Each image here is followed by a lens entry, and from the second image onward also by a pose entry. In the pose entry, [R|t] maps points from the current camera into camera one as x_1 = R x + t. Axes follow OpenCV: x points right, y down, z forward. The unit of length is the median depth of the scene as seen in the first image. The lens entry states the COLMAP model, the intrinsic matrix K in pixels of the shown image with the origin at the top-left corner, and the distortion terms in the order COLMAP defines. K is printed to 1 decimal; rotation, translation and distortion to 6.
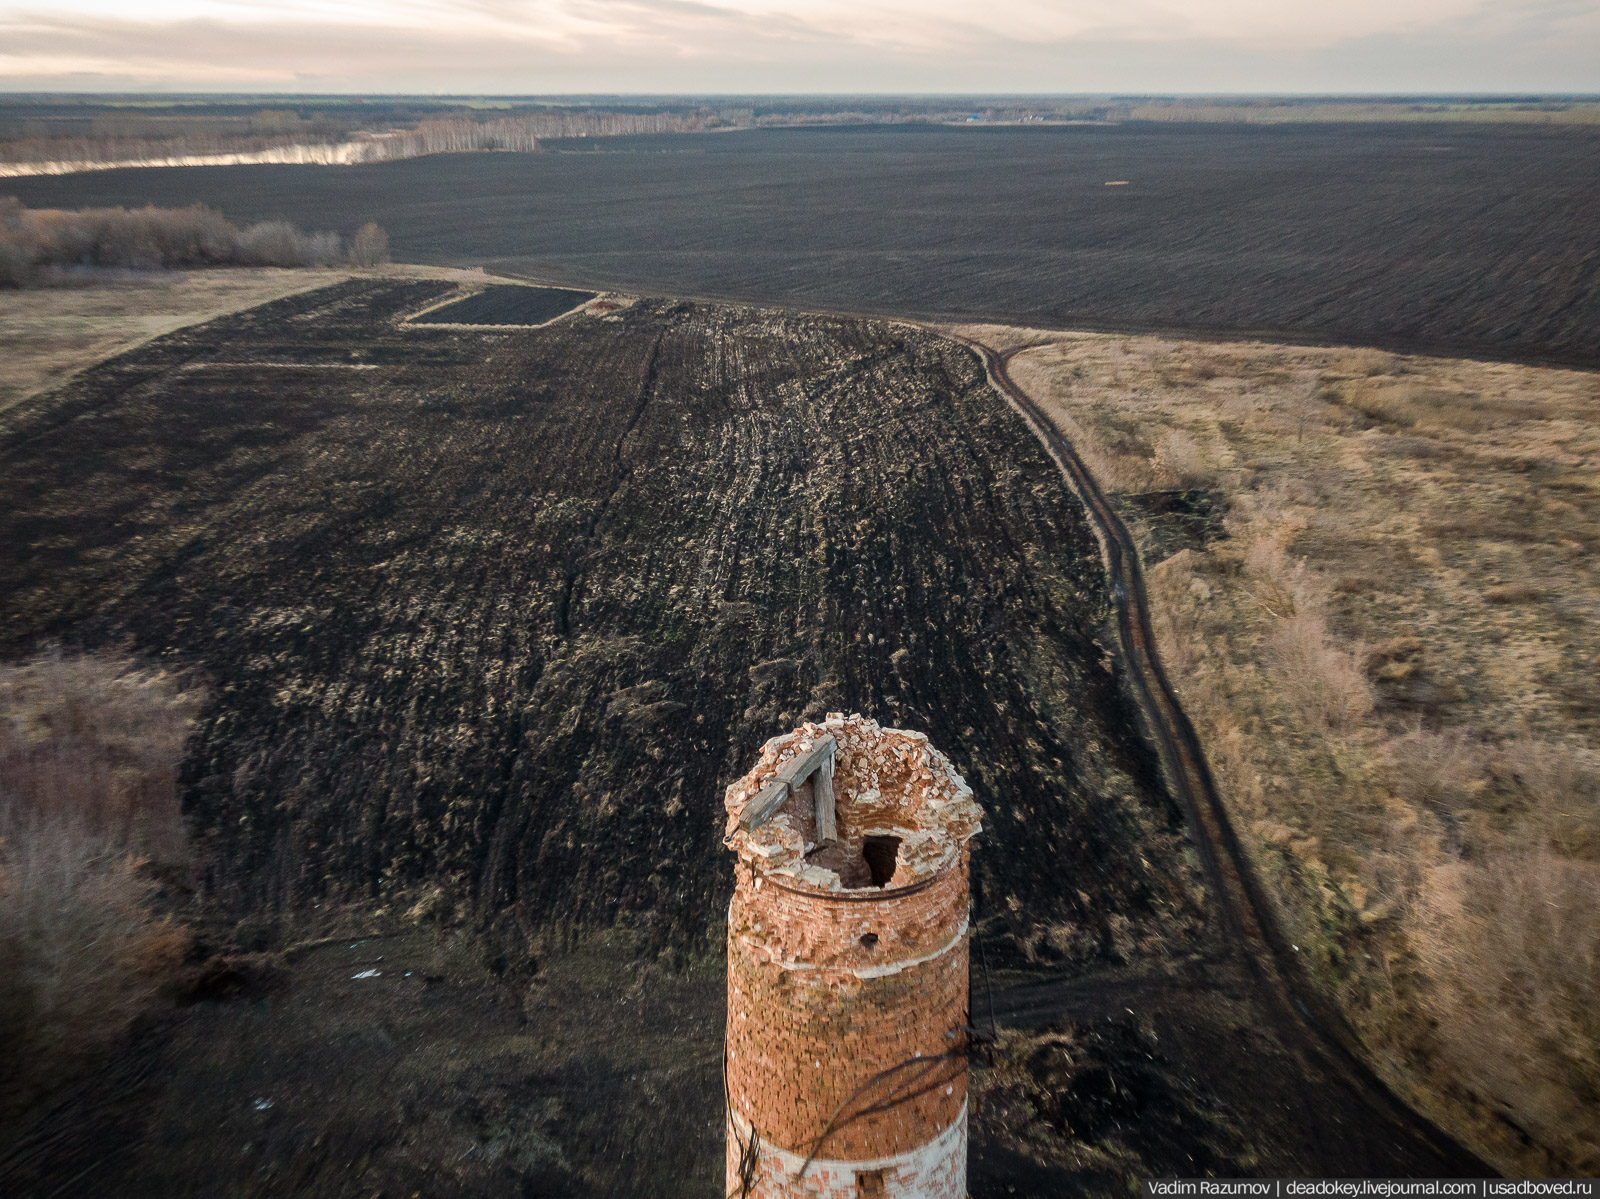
lens RADIAL K [[1481.8, 0, 800.0], [0, 1481.8, 599.5], [0, 0, 1]] dist [0.024419, -0.002470]
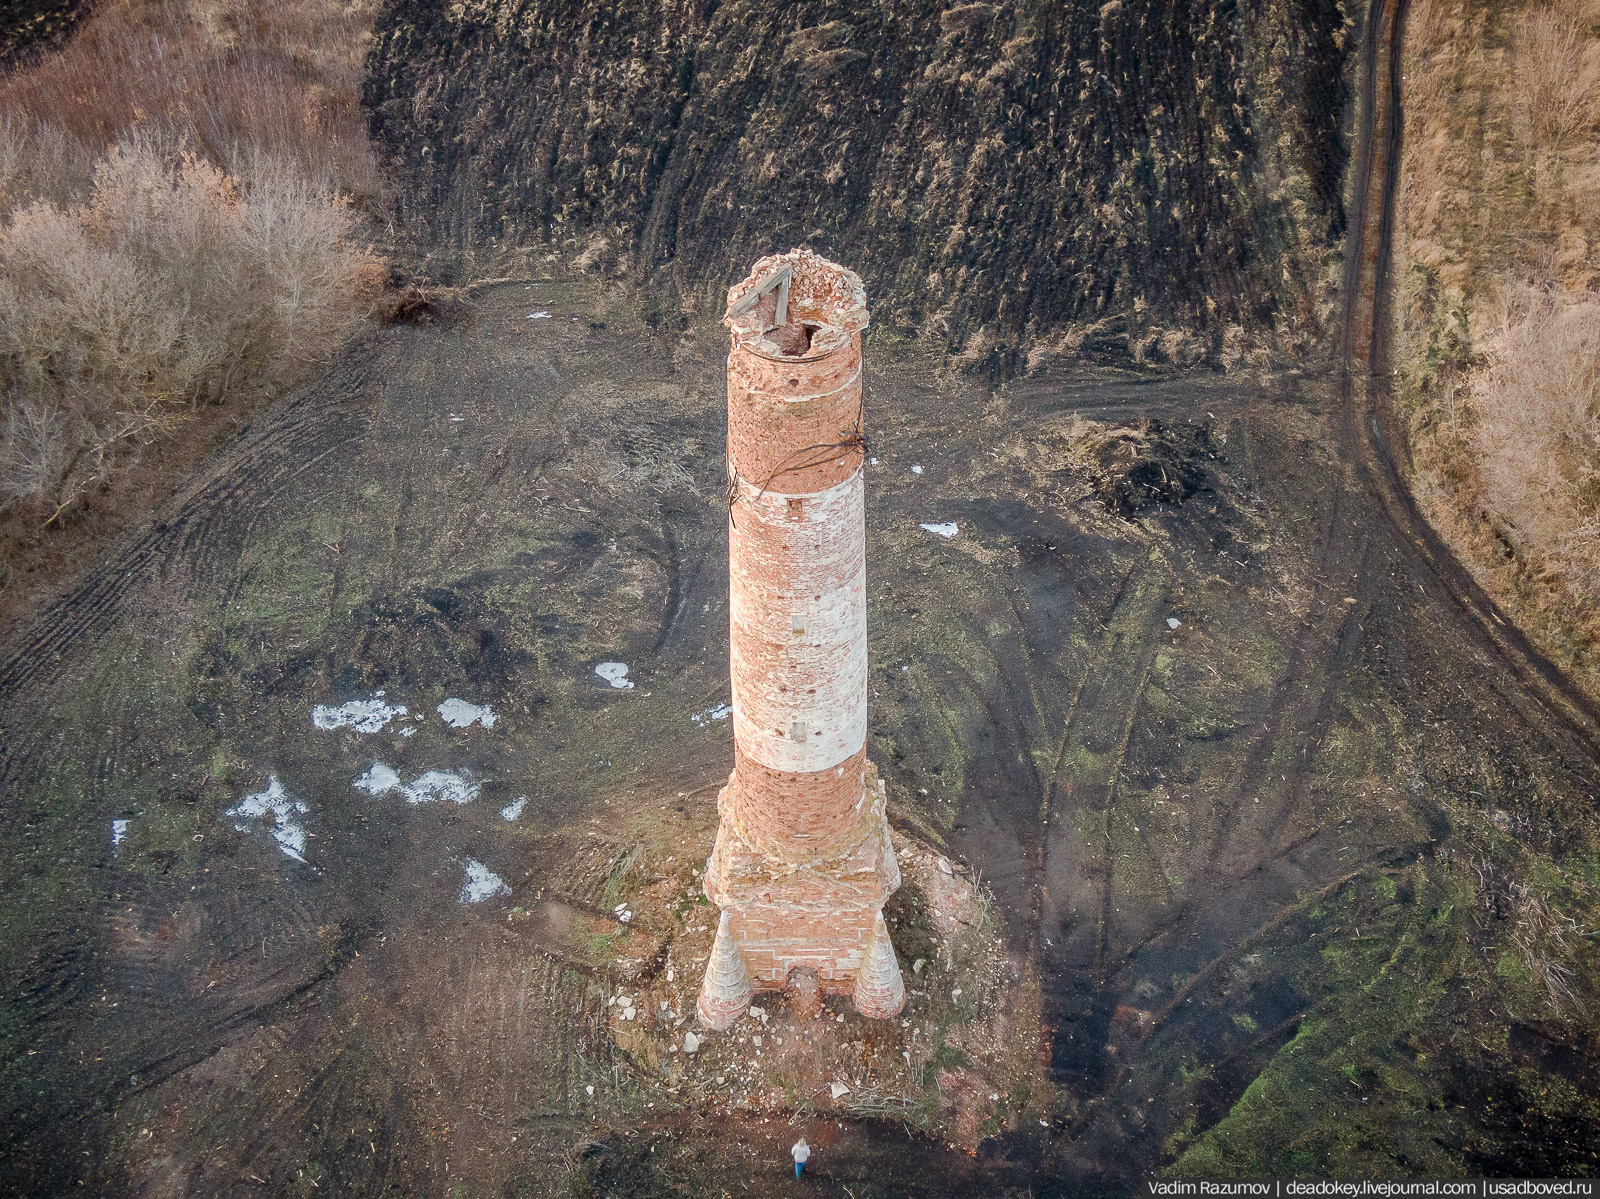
lens RADIAL K [[2059.7, 0, 800.0], [0, 2059.7, 599.5], [0, 0, 1]] dist [0.052608, -0.171973]
pose [[0.984082, 0.112054, -0.137934, 0.121714], [-0.049783, 0.918906, 0.391323, -0.146651], [0.170598, -0.378227, 0.909857, -0.400378]]
